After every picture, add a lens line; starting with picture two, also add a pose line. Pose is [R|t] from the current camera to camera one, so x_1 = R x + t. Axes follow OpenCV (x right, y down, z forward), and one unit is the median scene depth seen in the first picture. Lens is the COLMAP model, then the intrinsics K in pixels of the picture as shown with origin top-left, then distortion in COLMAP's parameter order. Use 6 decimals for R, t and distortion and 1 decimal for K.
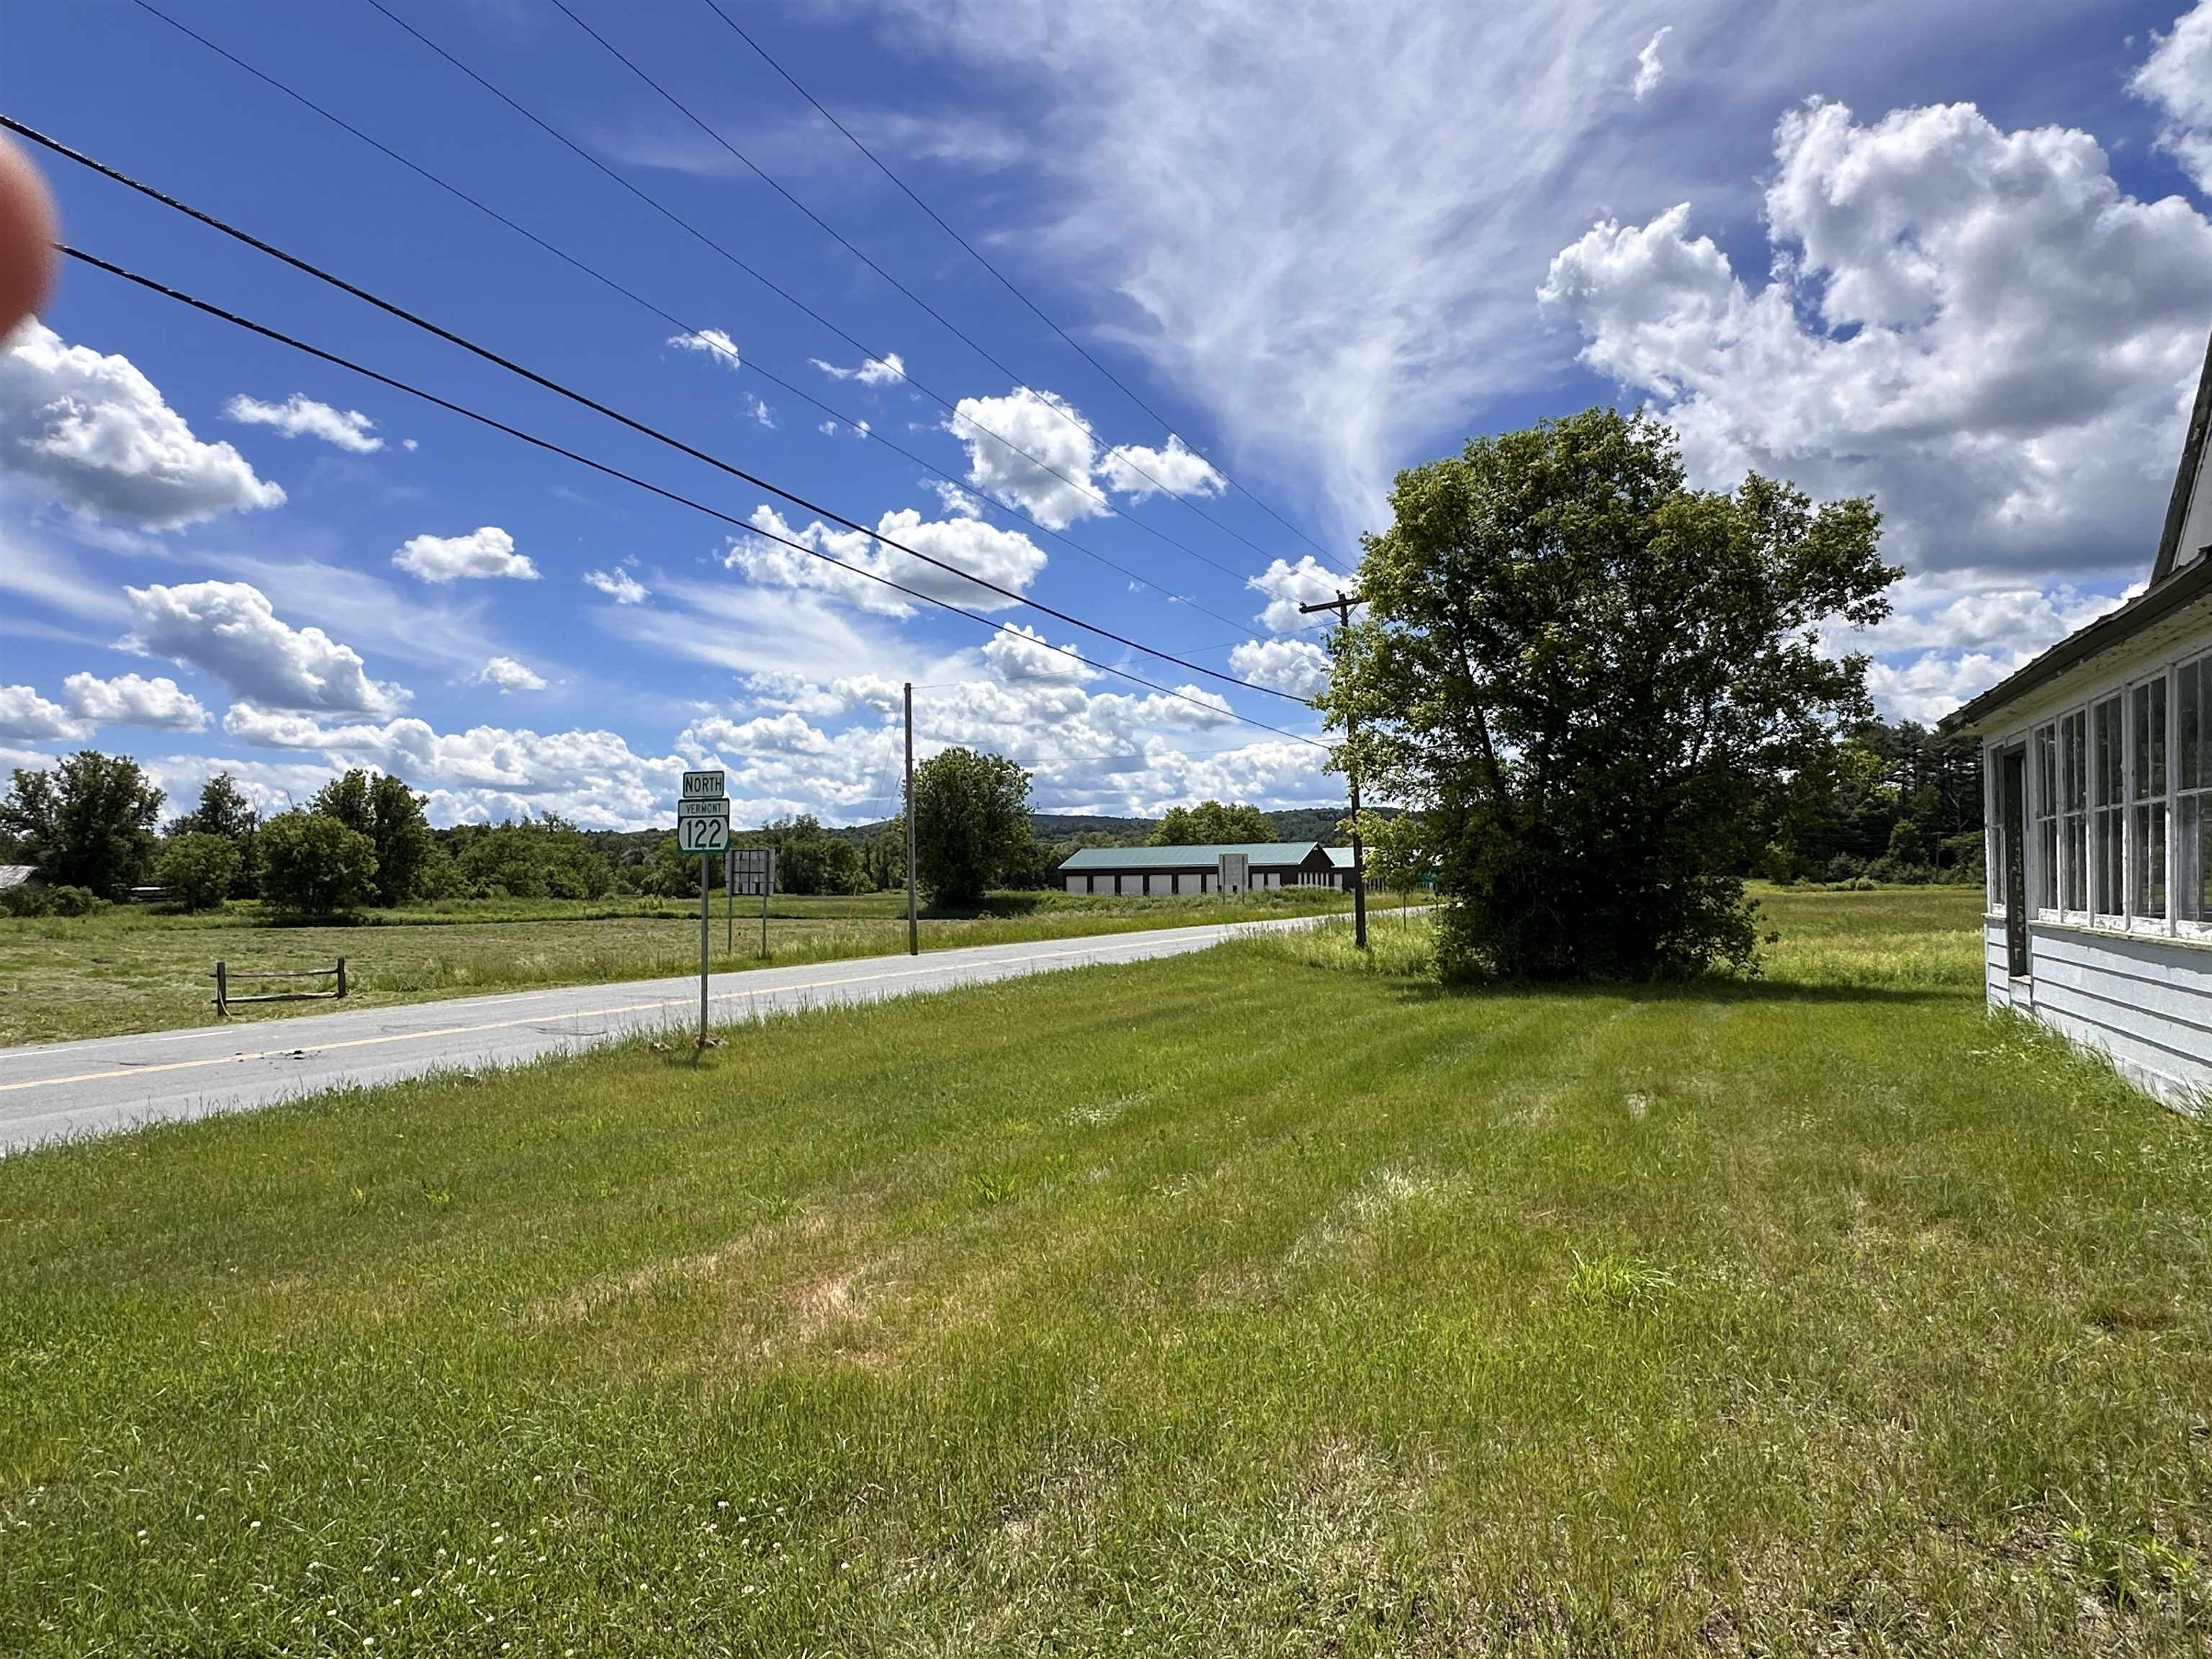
lens RADIAL K [[1303.7, 0, 1106.0], [0, 1303.7, 829.5], [0, 0, 1]] dist [0.018349, -0.001127]
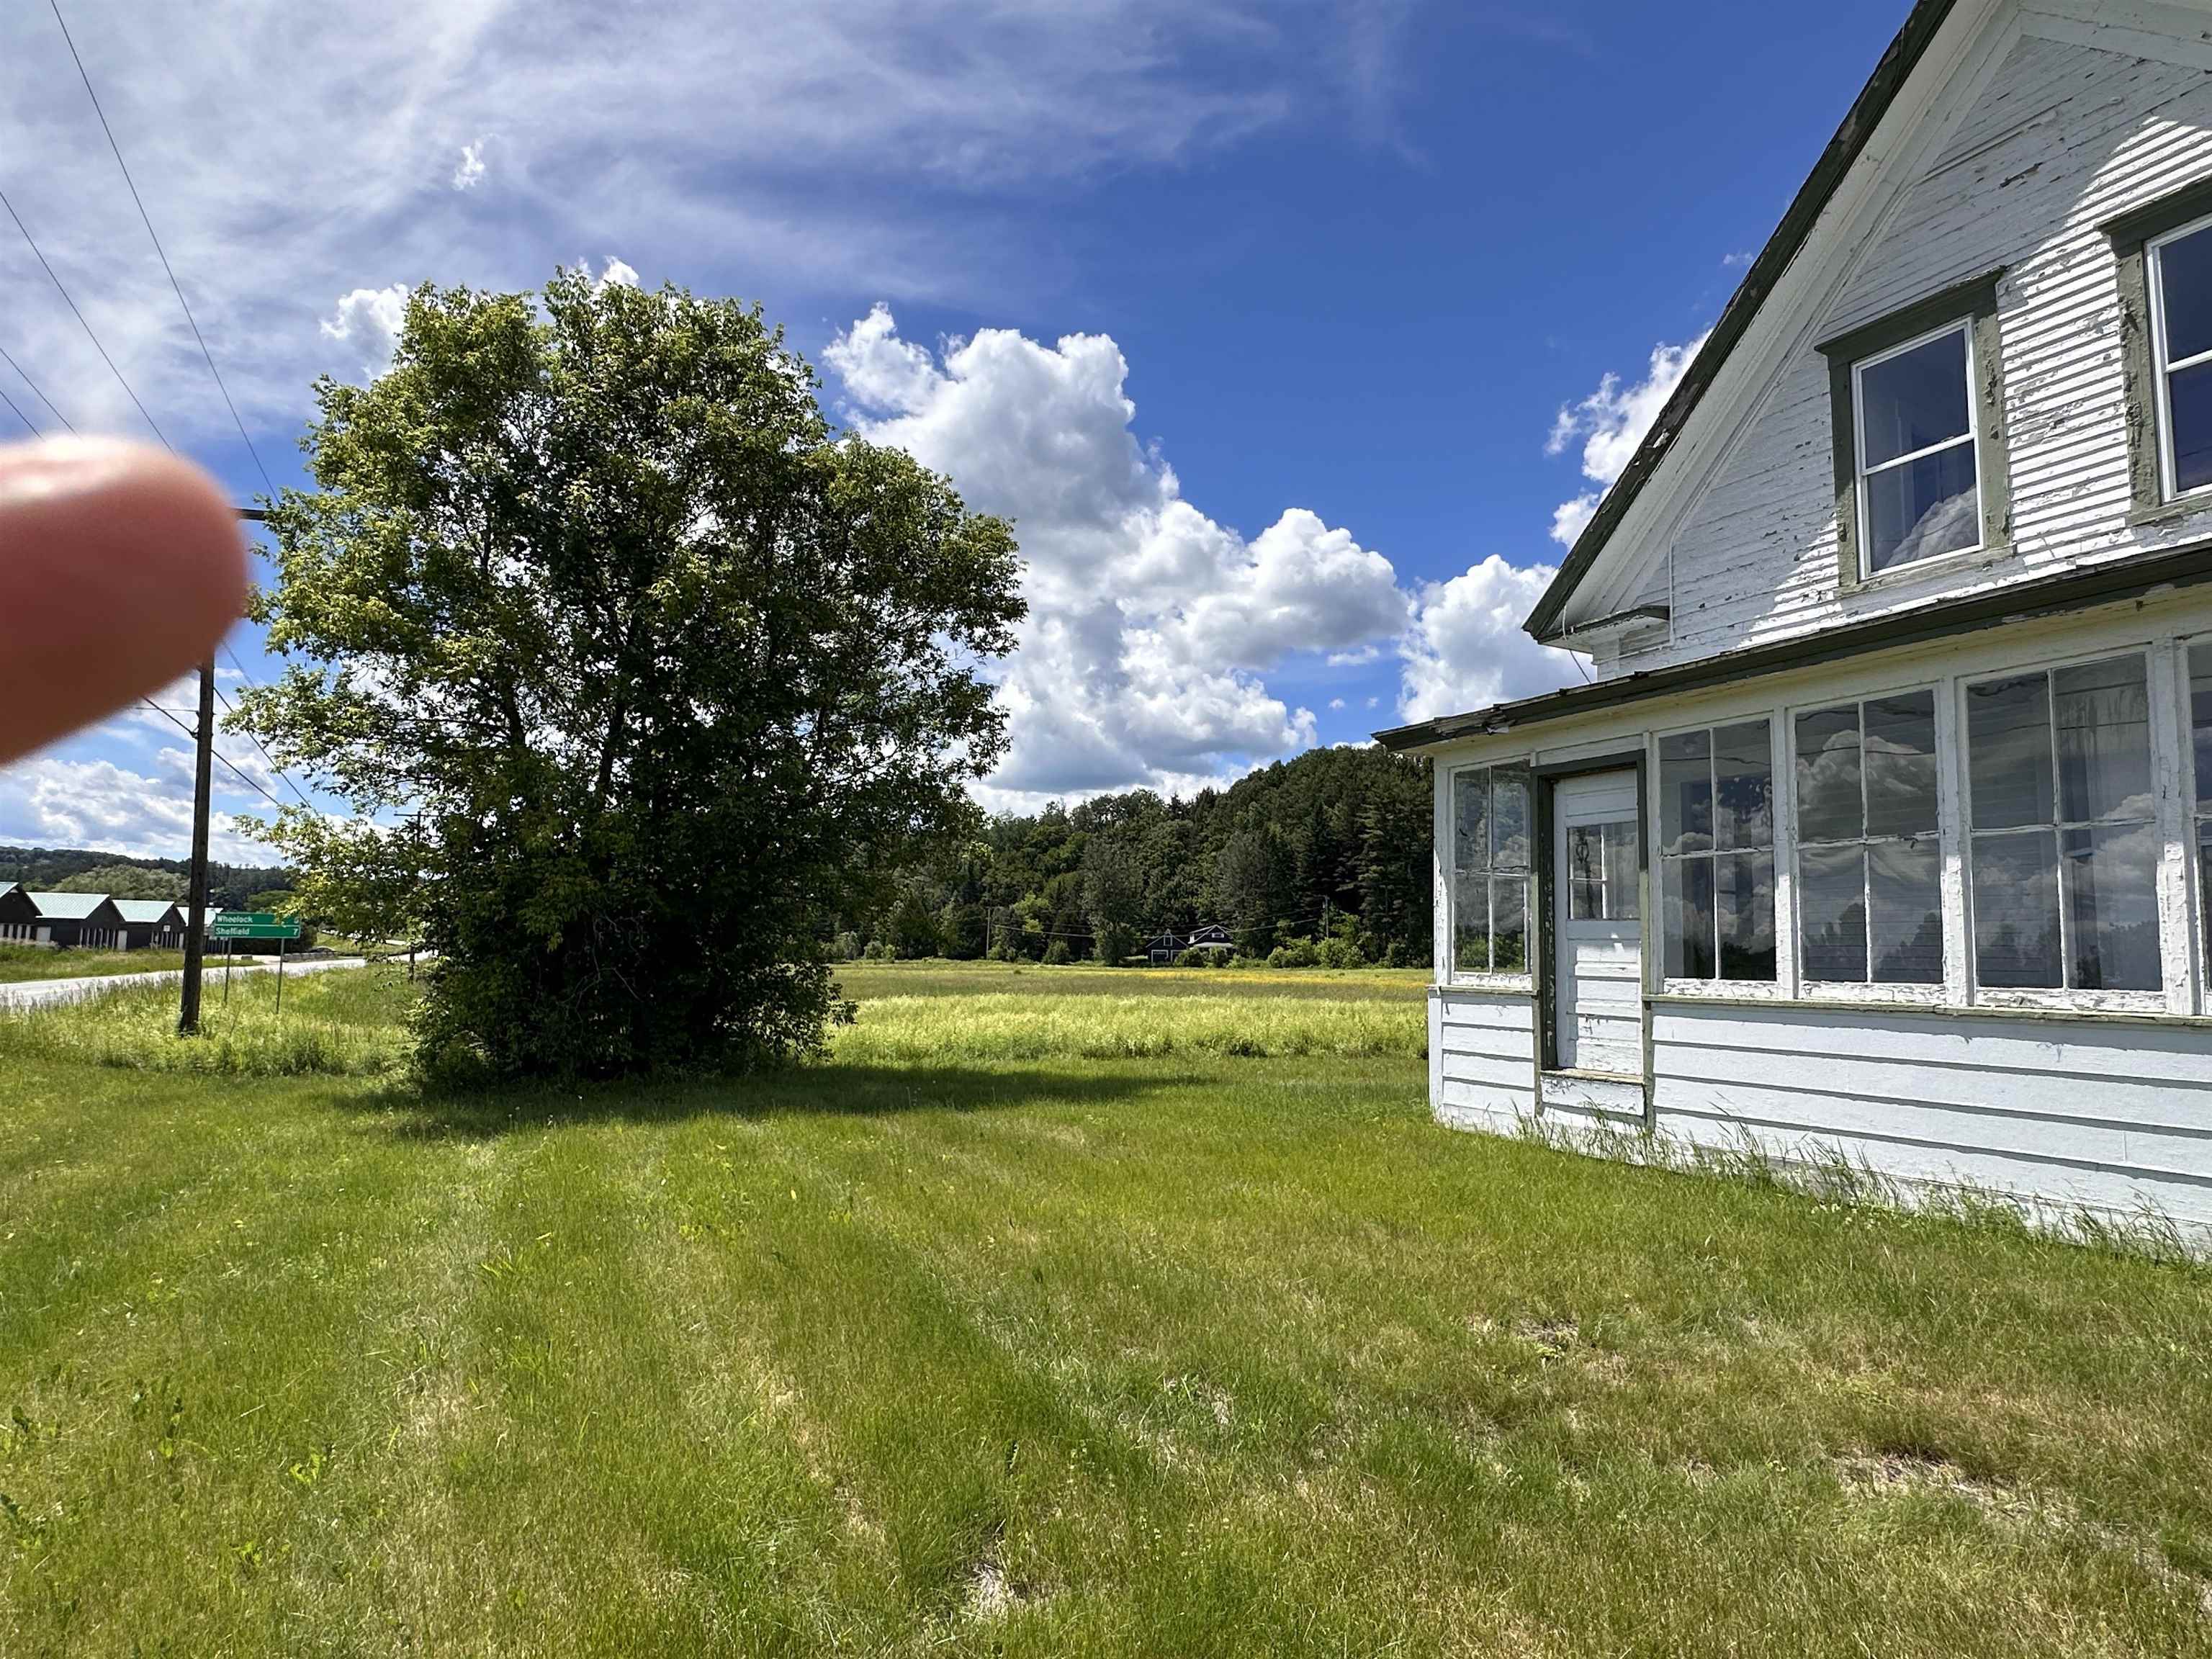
lens RADIAL K [[1259.6, 0, 1106.0], [0, 1259.6, 829.5], [0, 0, 1]] dist [0.001961, -0.000015]
pose [[0.628692, 0.099919, 0.771208, -0.018778], [-0.056622, 0.994960, -0.082750, 0.029279], [-0.775590, 0.008357, 0.631182, 0.439520]]
